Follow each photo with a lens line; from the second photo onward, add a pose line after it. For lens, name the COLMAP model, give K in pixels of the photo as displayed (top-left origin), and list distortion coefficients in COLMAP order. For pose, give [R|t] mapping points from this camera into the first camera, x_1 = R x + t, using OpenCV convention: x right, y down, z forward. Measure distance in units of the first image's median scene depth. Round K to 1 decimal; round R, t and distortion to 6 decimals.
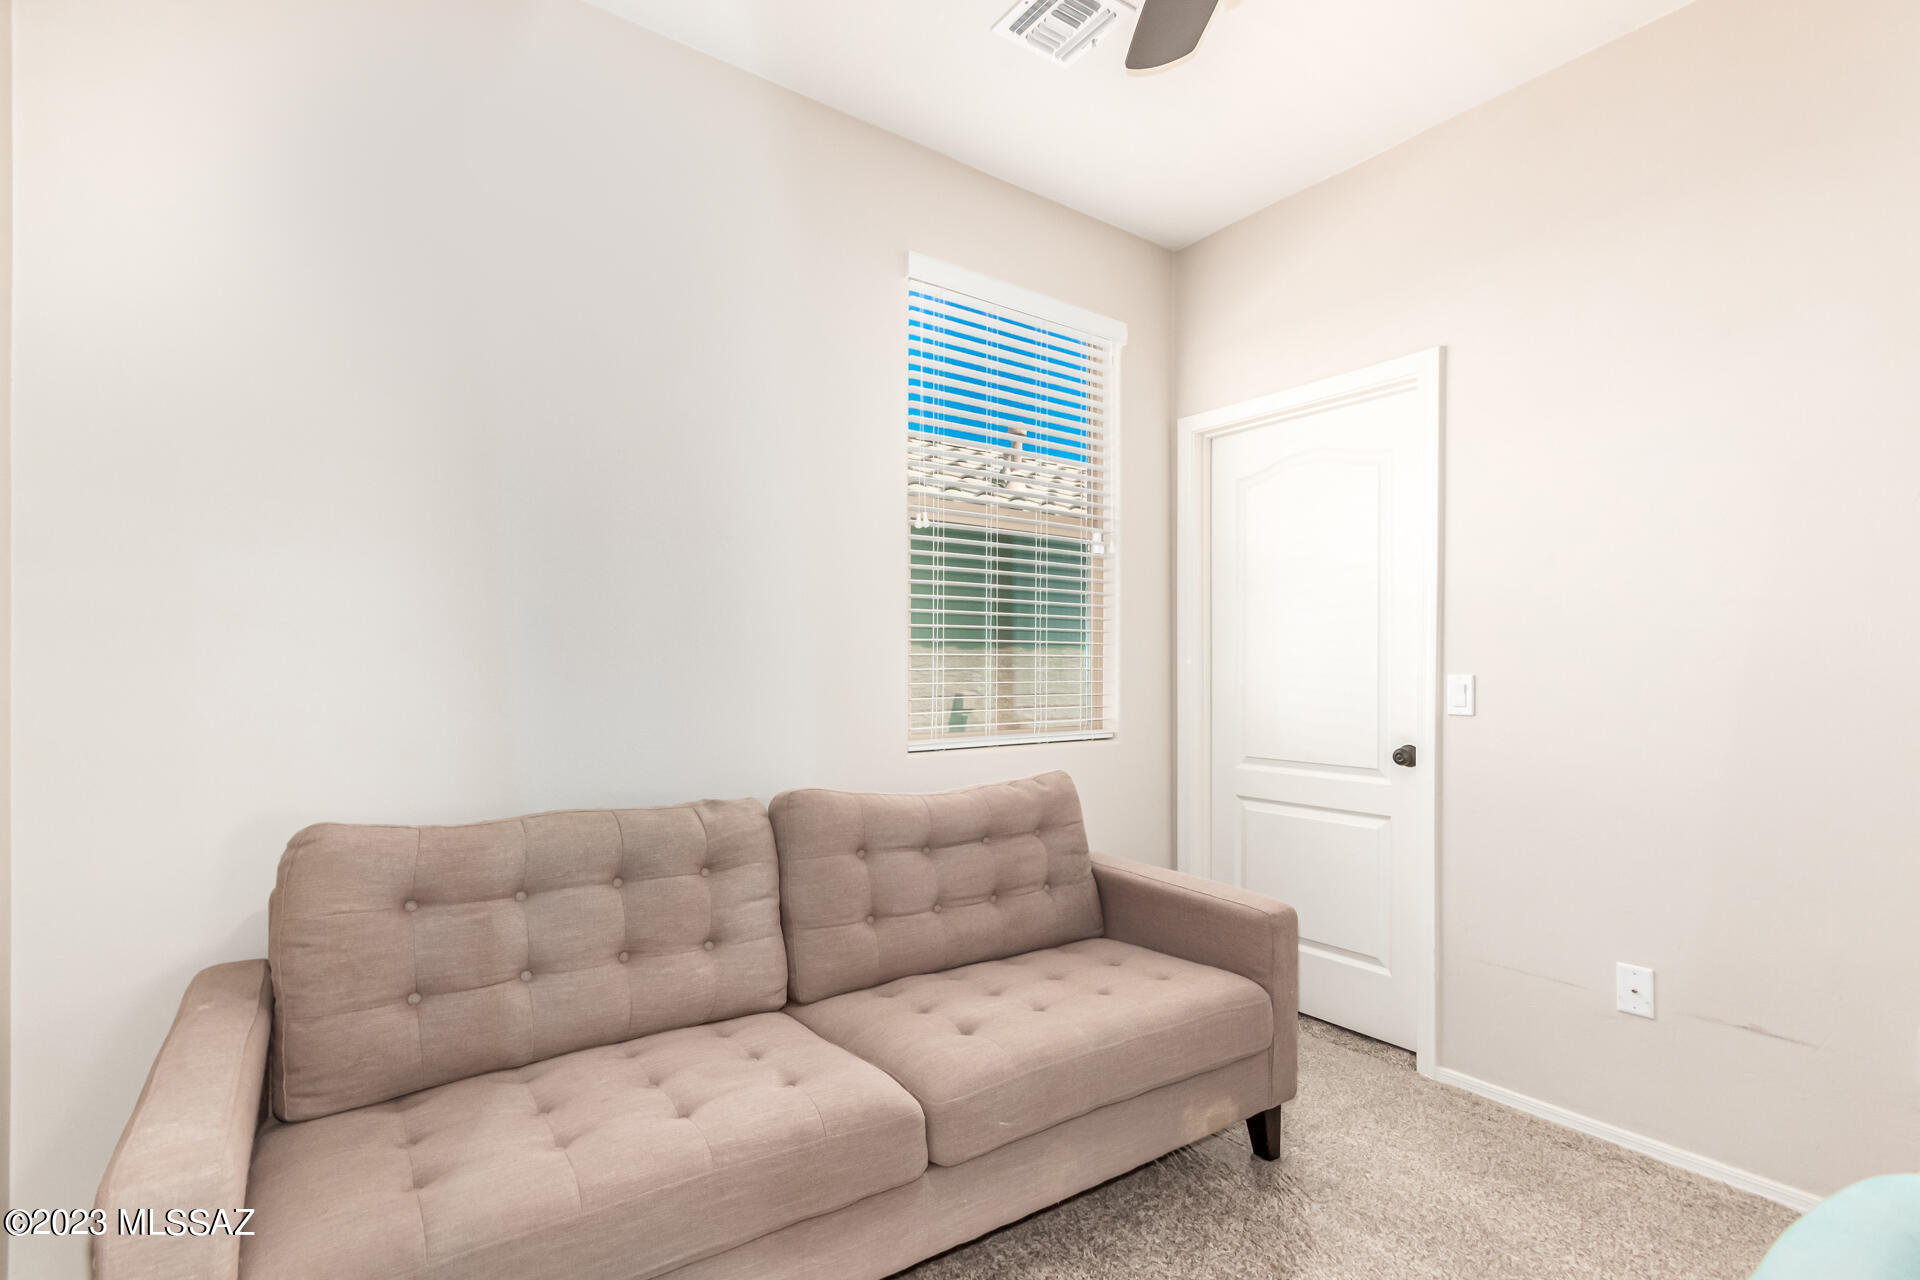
lens RADIAL K [[922.9, 0, 944.1], [0, 922.9, 666.8], [0, 0, 1]] dist [0.030308, 0.000143]
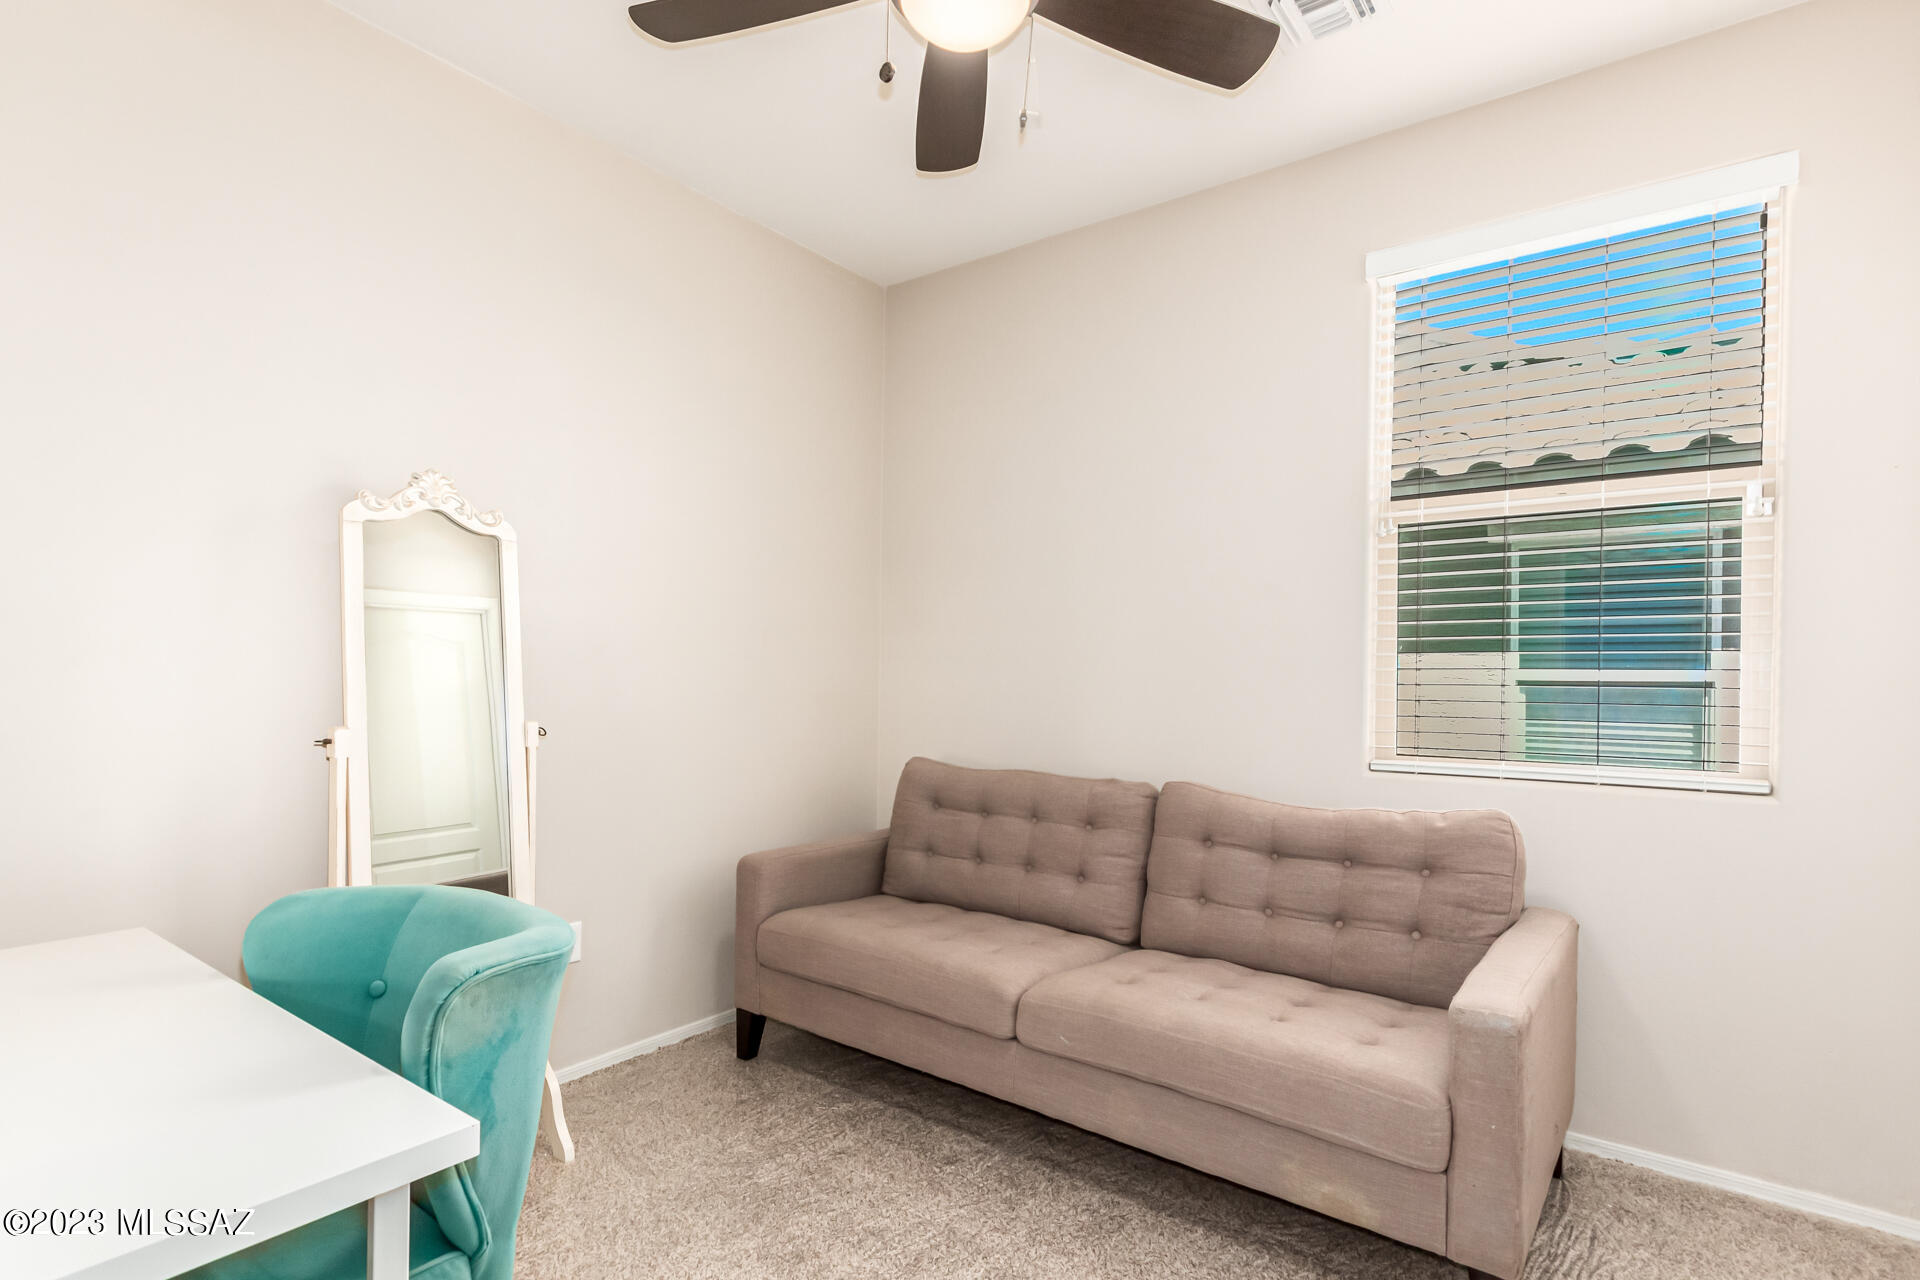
lens RADIAL K [[922.9, 0, 944.1], [0, 922.9, 666.8], [0, 0, 1]] dist [0.030308, 0.000143]
pose [[0.282422, -0.014514, -0.959180, 0.980221], [-0.005624, 0.999843, -0.016785, 0.004194], [0.959274, 0.010134, 0.282296, 0.380899]]
